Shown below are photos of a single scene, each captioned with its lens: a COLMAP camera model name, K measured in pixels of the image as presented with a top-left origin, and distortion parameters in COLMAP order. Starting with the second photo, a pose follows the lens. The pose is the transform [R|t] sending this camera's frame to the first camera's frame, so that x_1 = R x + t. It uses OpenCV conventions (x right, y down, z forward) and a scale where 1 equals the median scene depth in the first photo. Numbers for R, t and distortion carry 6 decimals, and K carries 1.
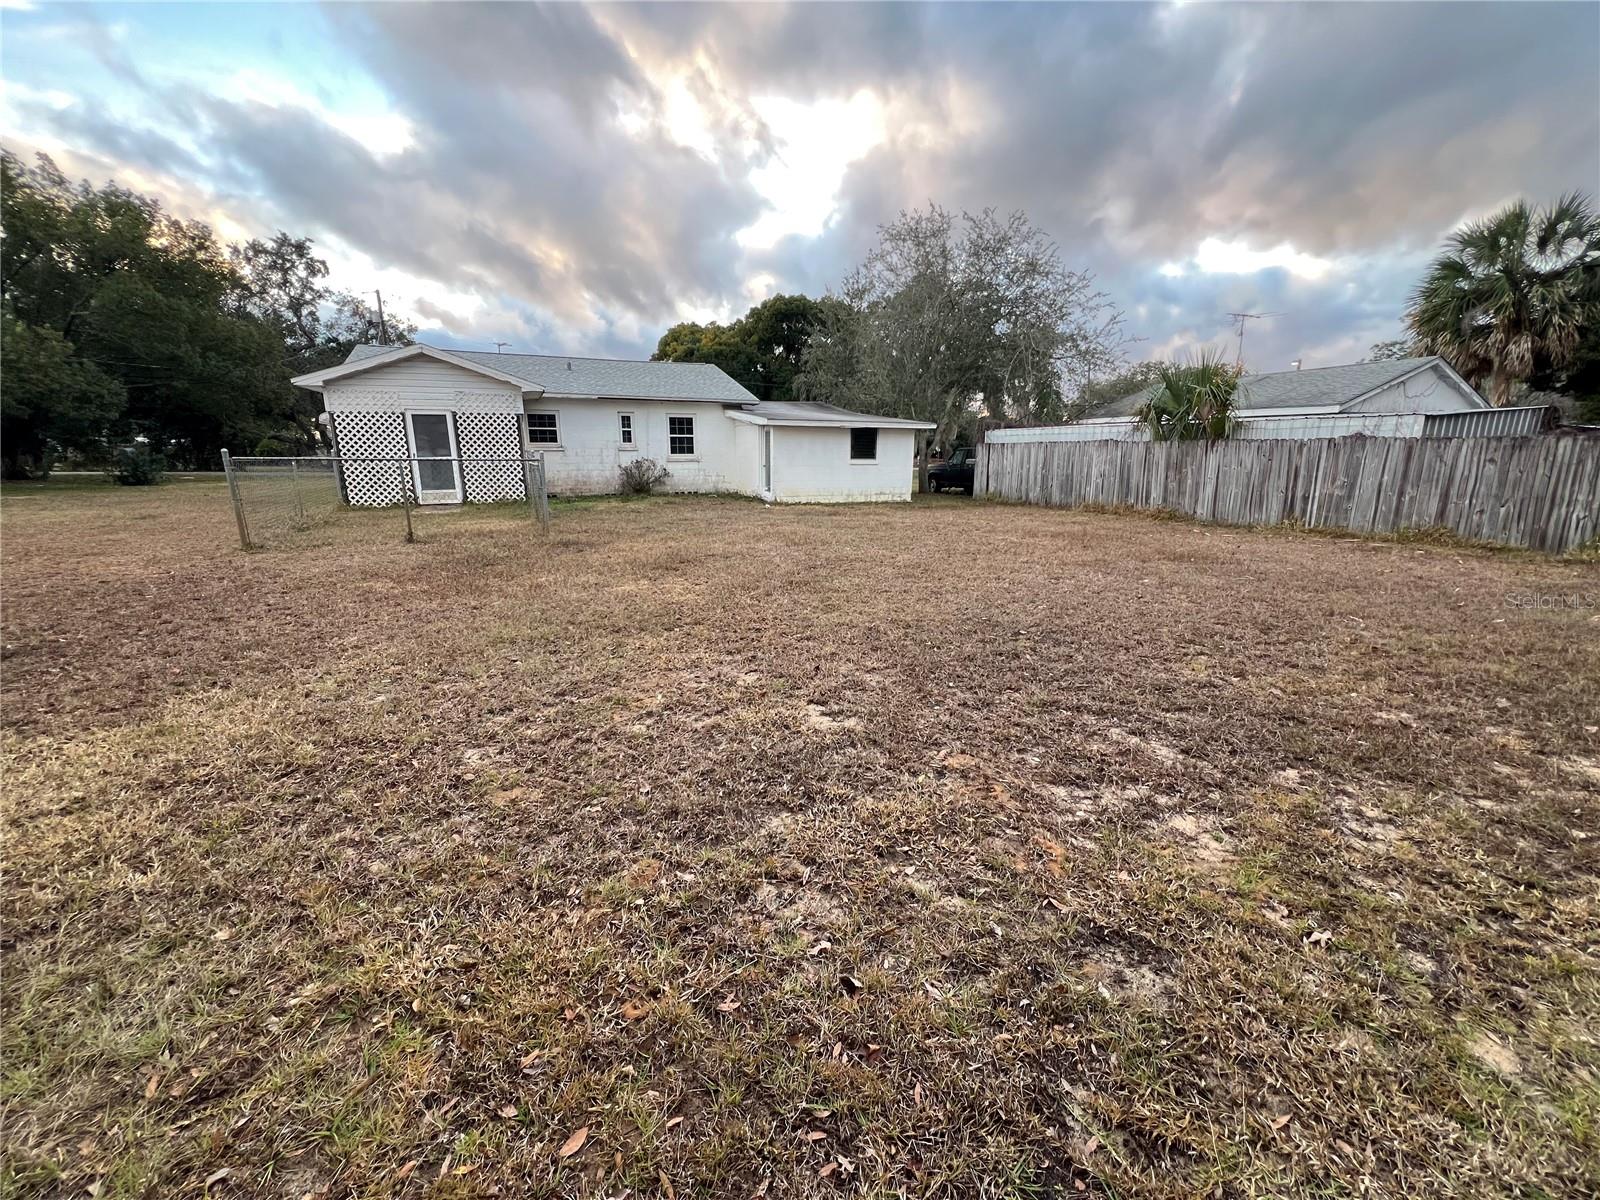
lens RADIAL K [[654.5, 0, 786.5], [0, 654.5, 597.3], [0, 0, 1]] dist [-0.001648, -0.000038]
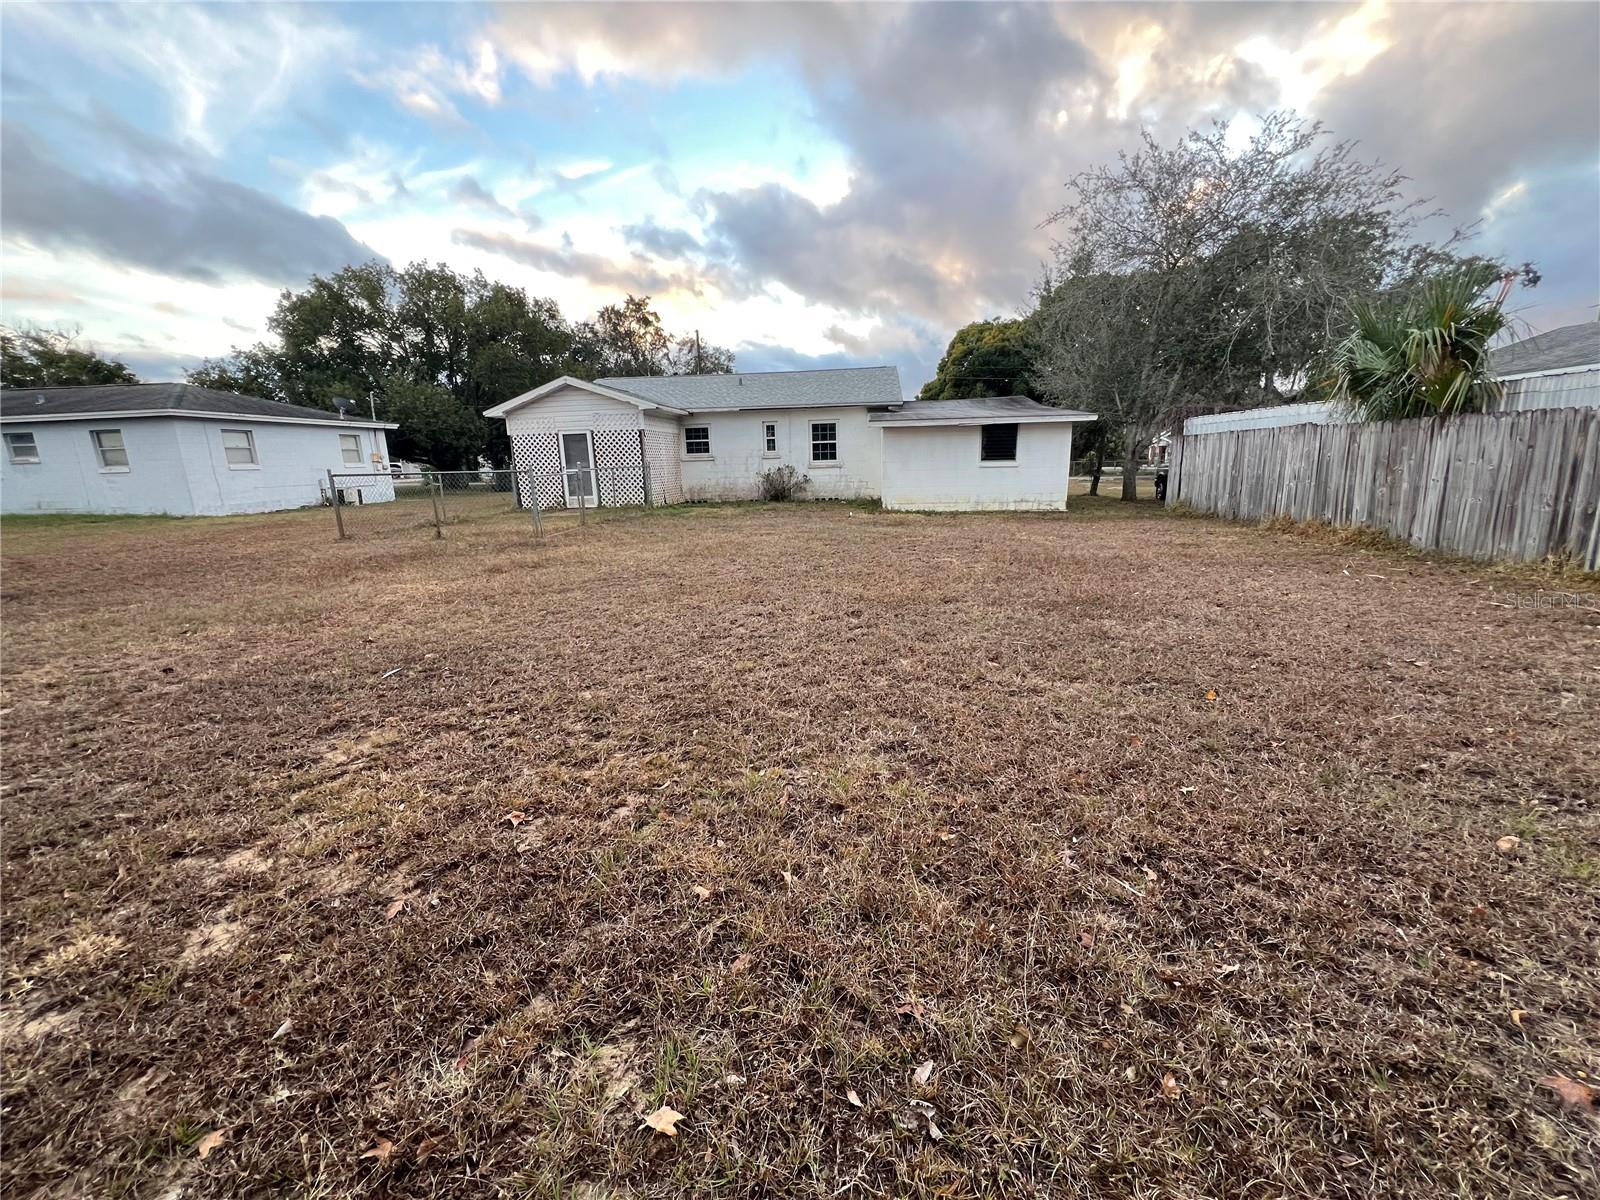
lens RADIAL K [[654.5, 0, 802.8], [0, 654.5, 595.9], [0, 0, 1]] dist [-0.001648, -0.000038]
pose [[0.855695, 0.080399, -0.511197, 0.353691], [-0.084974, 0.996278, 0.014453, -0.025978], [0.510456, 0.031071, 0.859342, 0.140630]]
